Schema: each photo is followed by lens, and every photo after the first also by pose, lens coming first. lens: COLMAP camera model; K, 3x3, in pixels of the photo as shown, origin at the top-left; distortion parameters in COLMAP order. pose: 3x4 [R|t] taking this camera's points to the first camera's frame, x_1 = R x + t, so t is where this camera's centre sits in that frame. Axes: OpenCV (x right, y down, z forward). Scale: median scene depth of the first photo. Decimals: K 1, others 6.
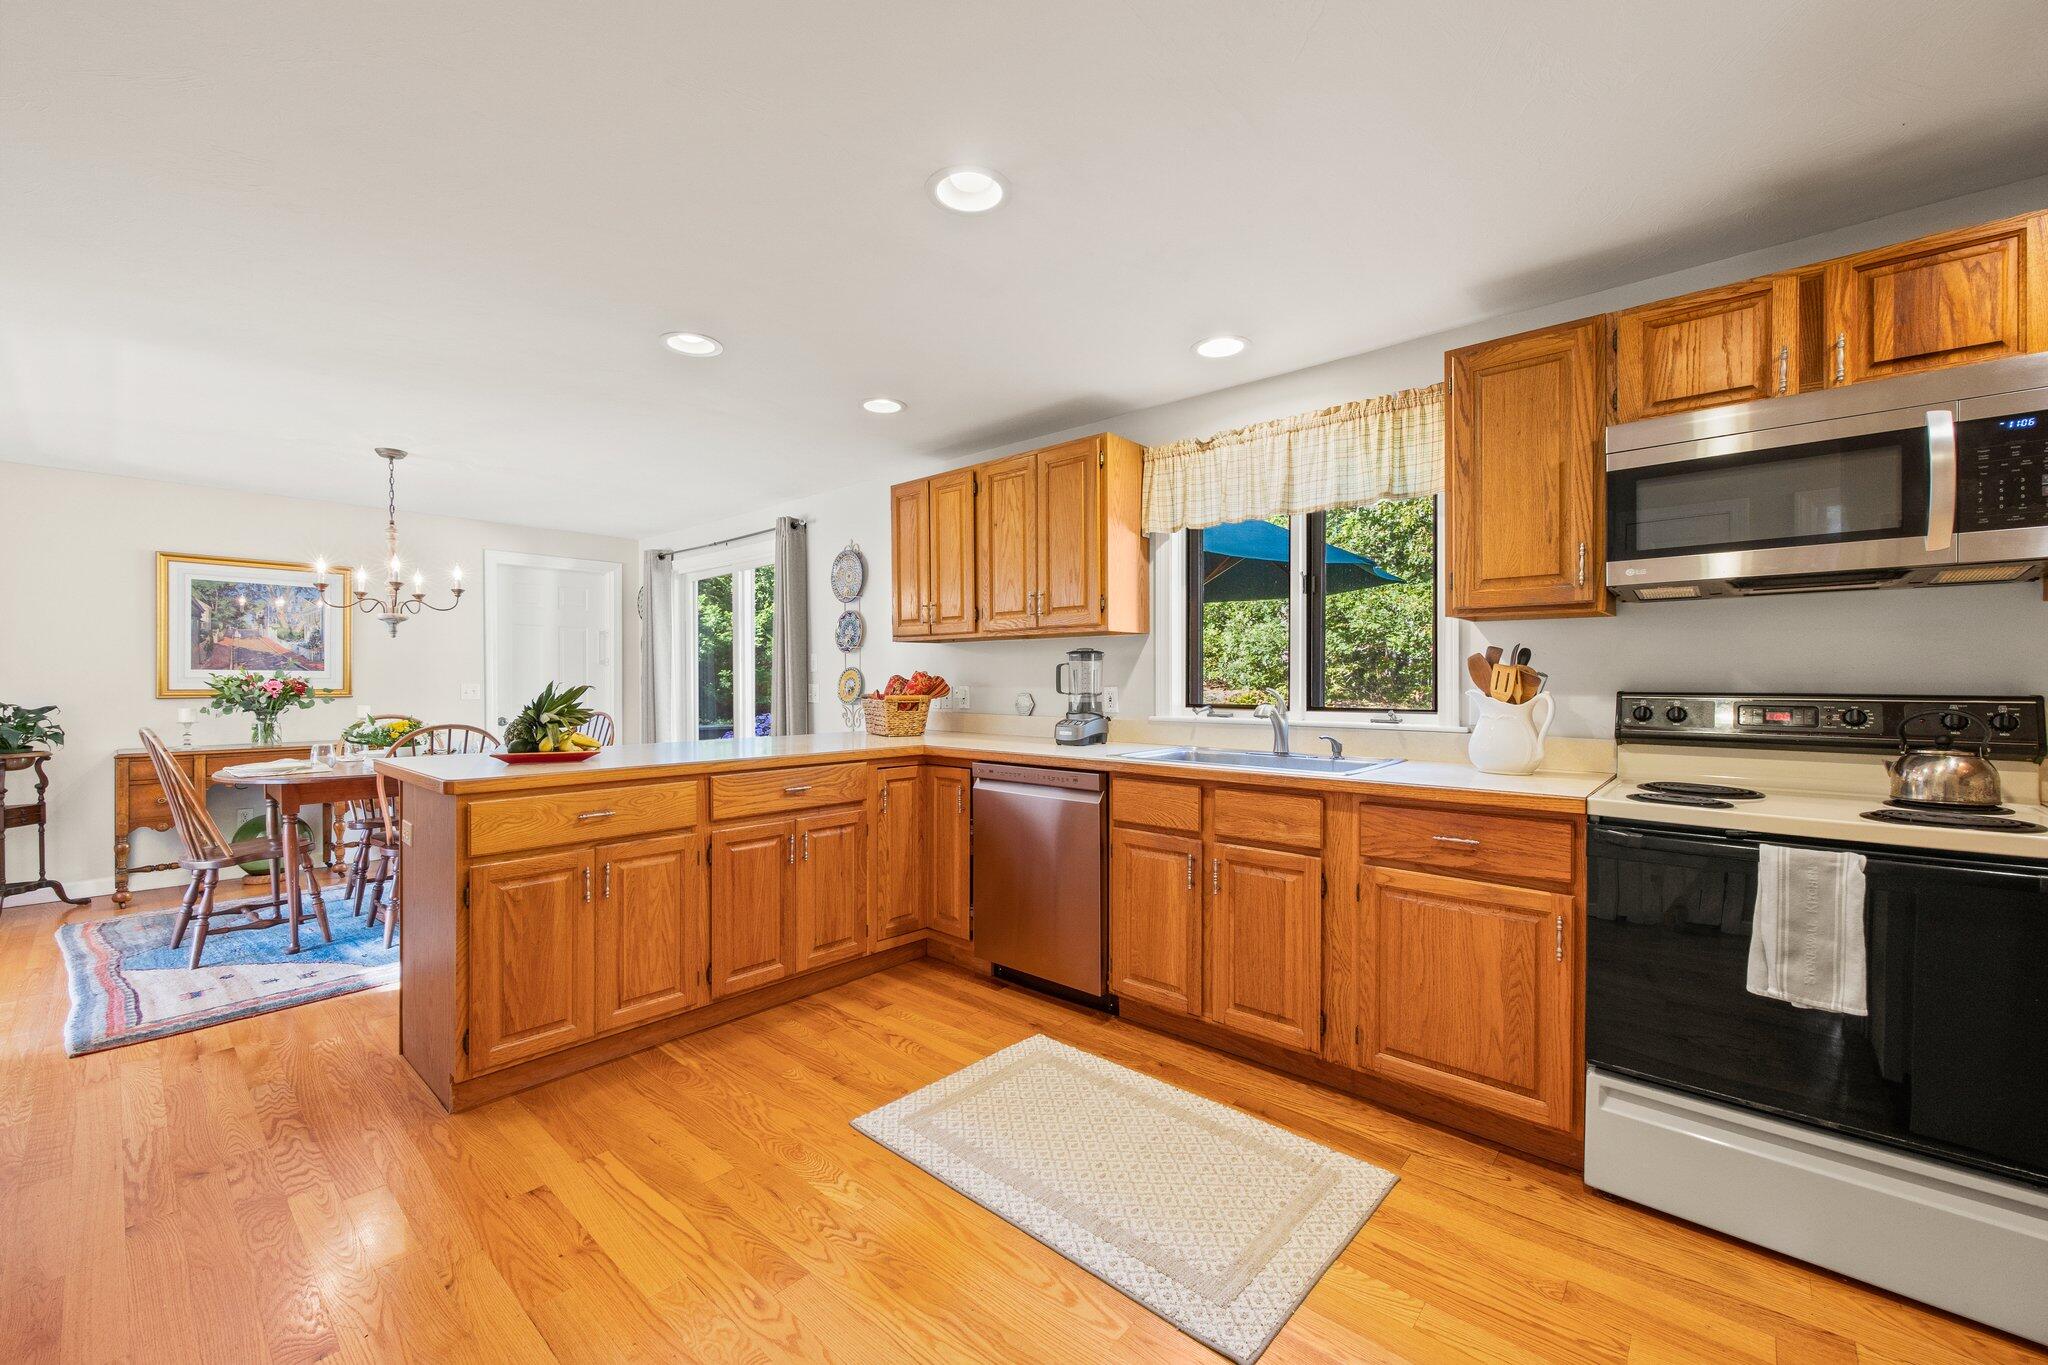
lens RADIAL K [[836.8, 0, 1024.0], [0, 836.8, 682.5], [0, 0, 1]] dist [0.002038, 0.000218]
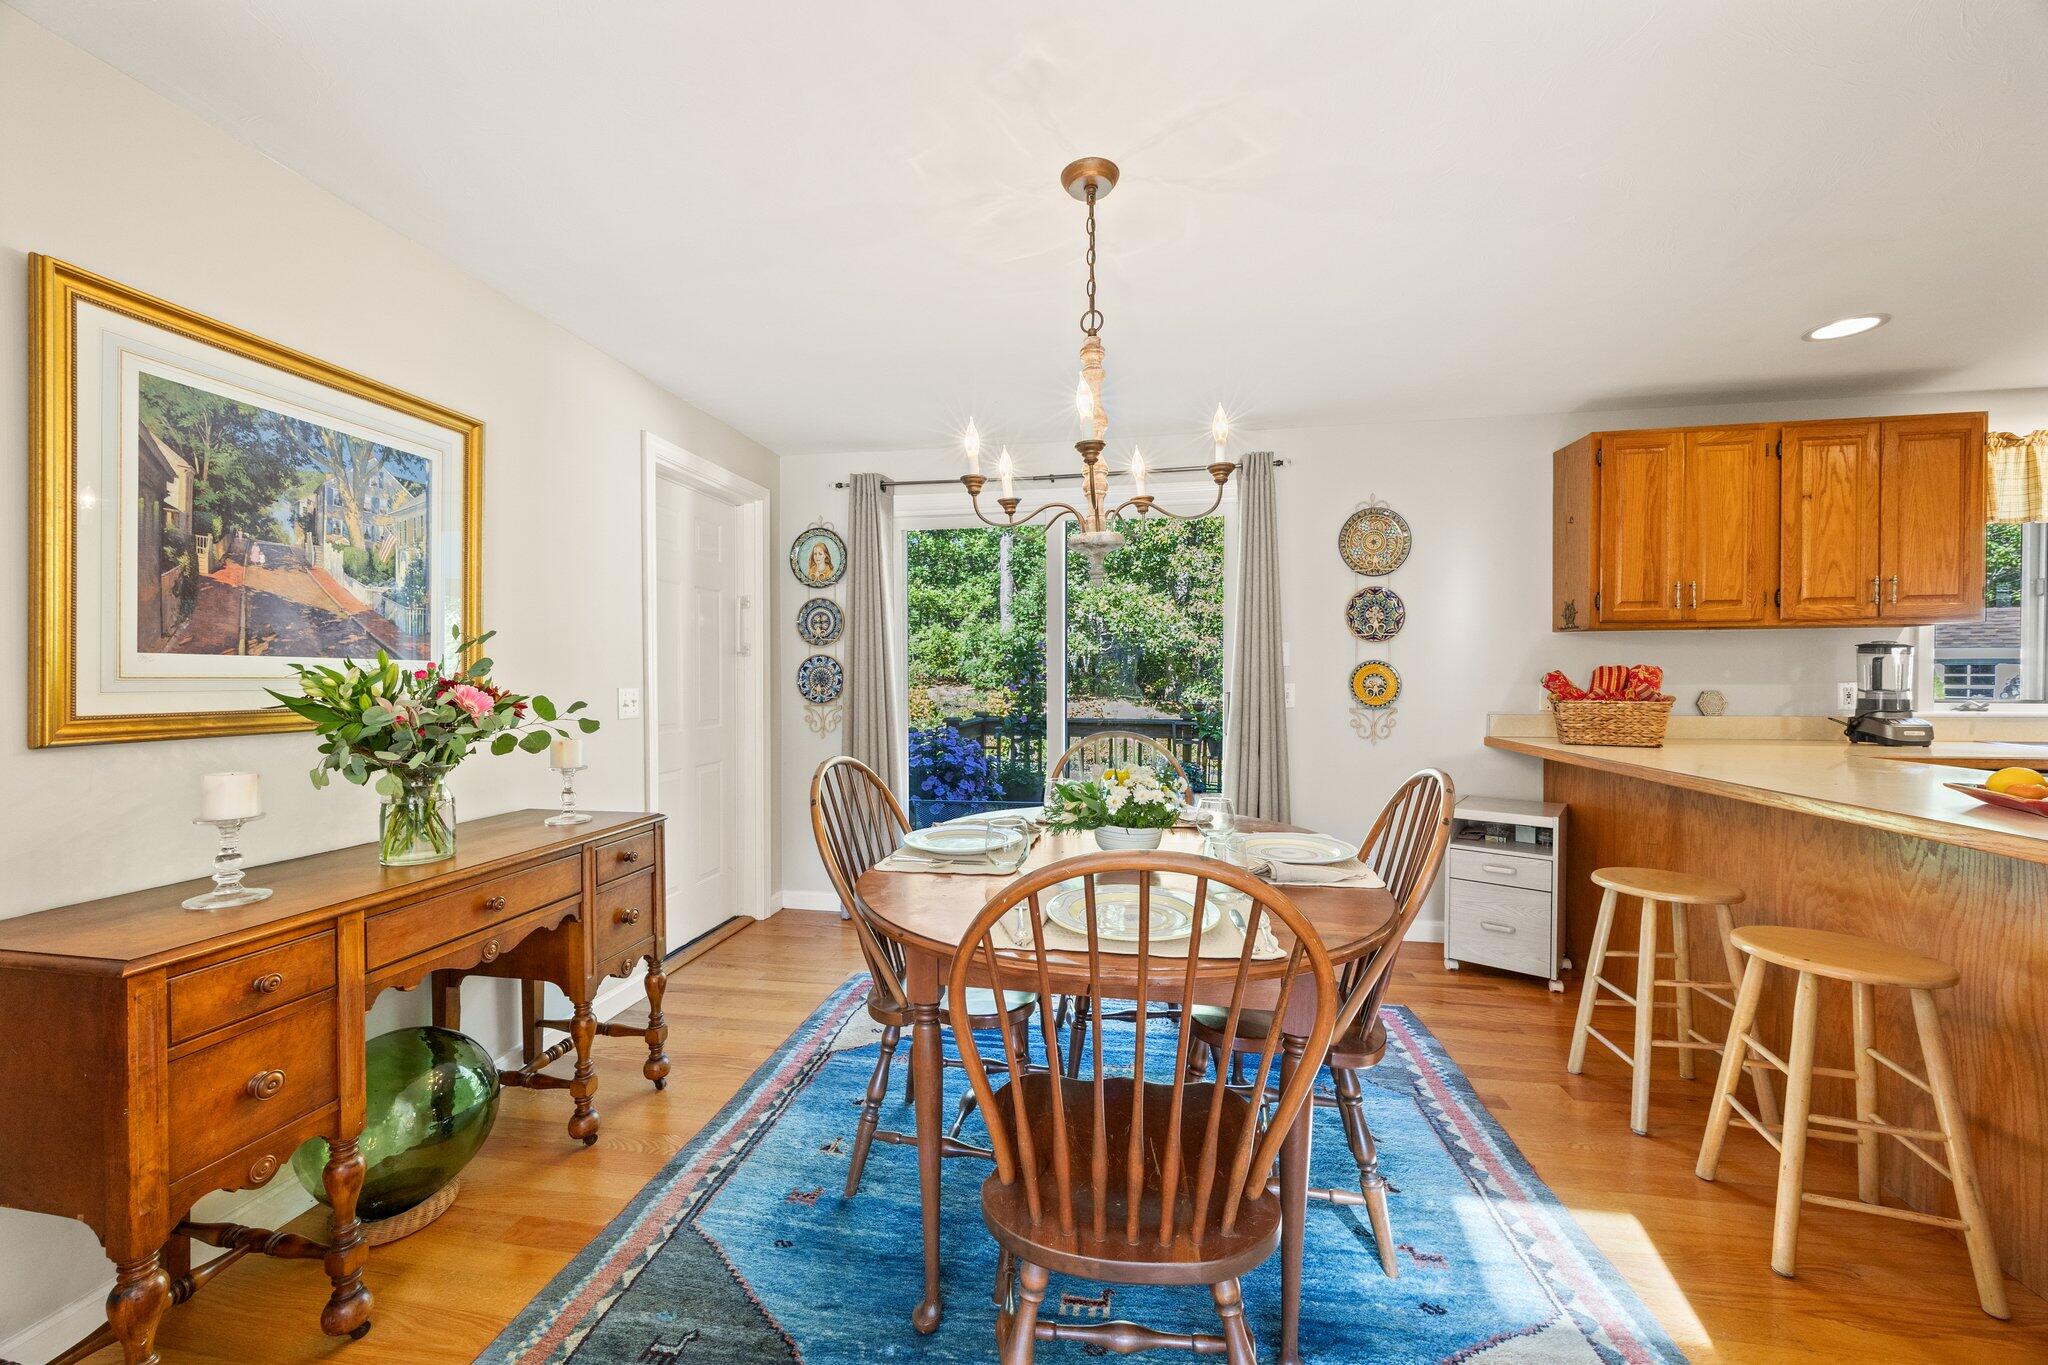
lens RADIAL K [[777.5, 0, 1024.0], [0, 777.5, 682.5], [0, 0, 1]] dist [-0.001709, -0.000647]
pose [[0.846365, -0.007640, 0.532549, -1.455232], [0.005495, 0.999969, 0.005613, -0.006003], [-0.532576, -0.001824, 0.846380, 0.953884]]
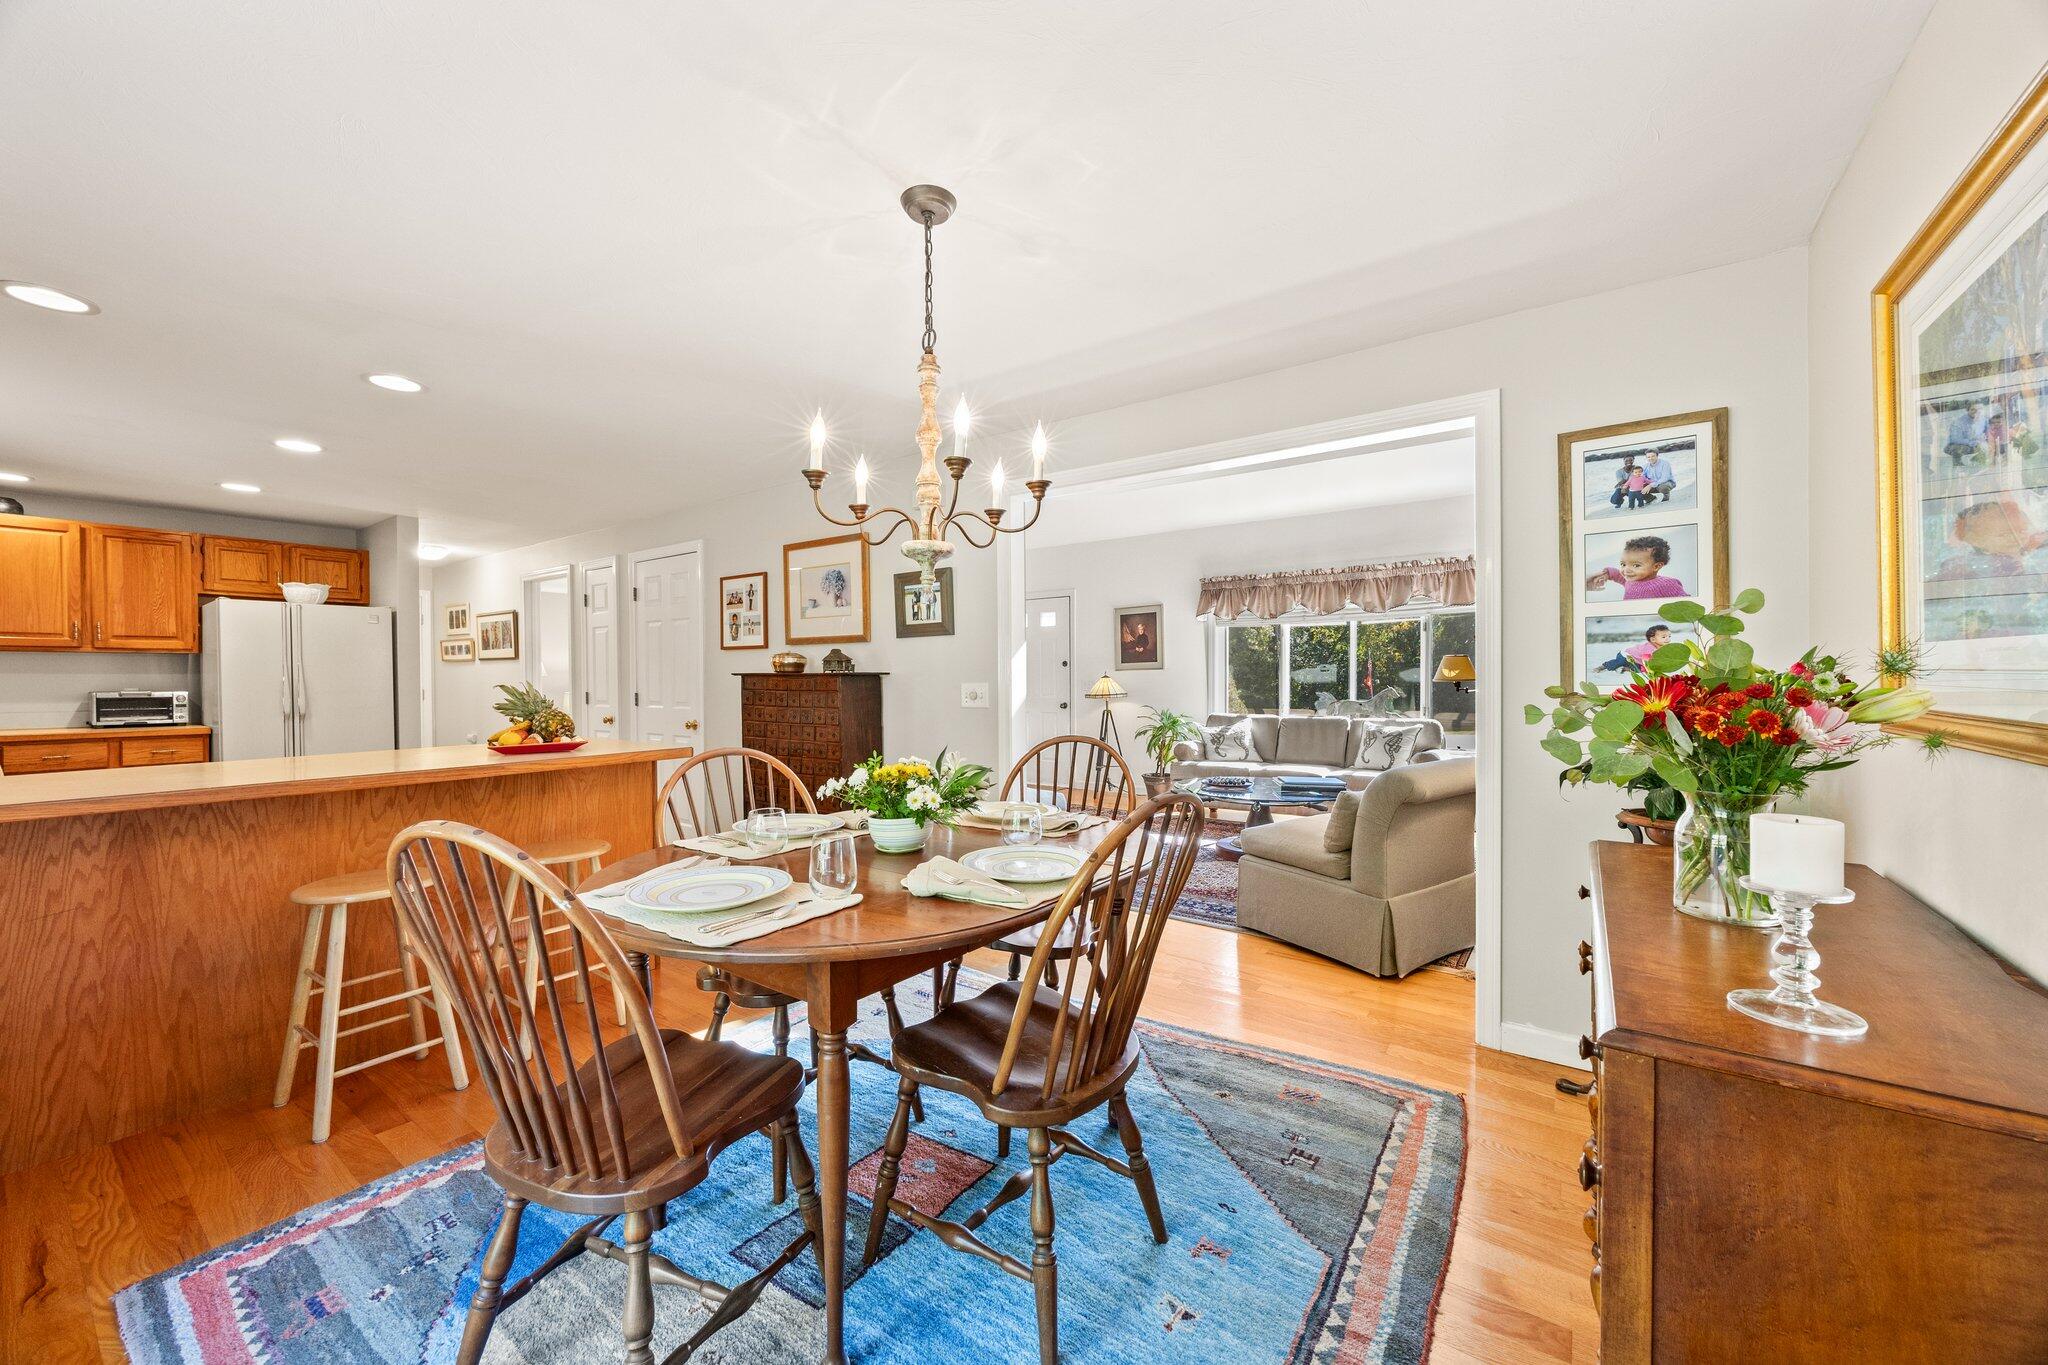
lens RADIAL K [[777.5, 0, 1024.0], [0, 777.5, 682.5], [0, 0, 1]] dist [-0.001709, -0.000647]
pose [[-0.993573, 0.008335, -0.112883, -1.097713], [0.006907, 0.999891, 0.013028, -0.006668], [0.112980, 0.012165, -0.993523, 2.063857]]
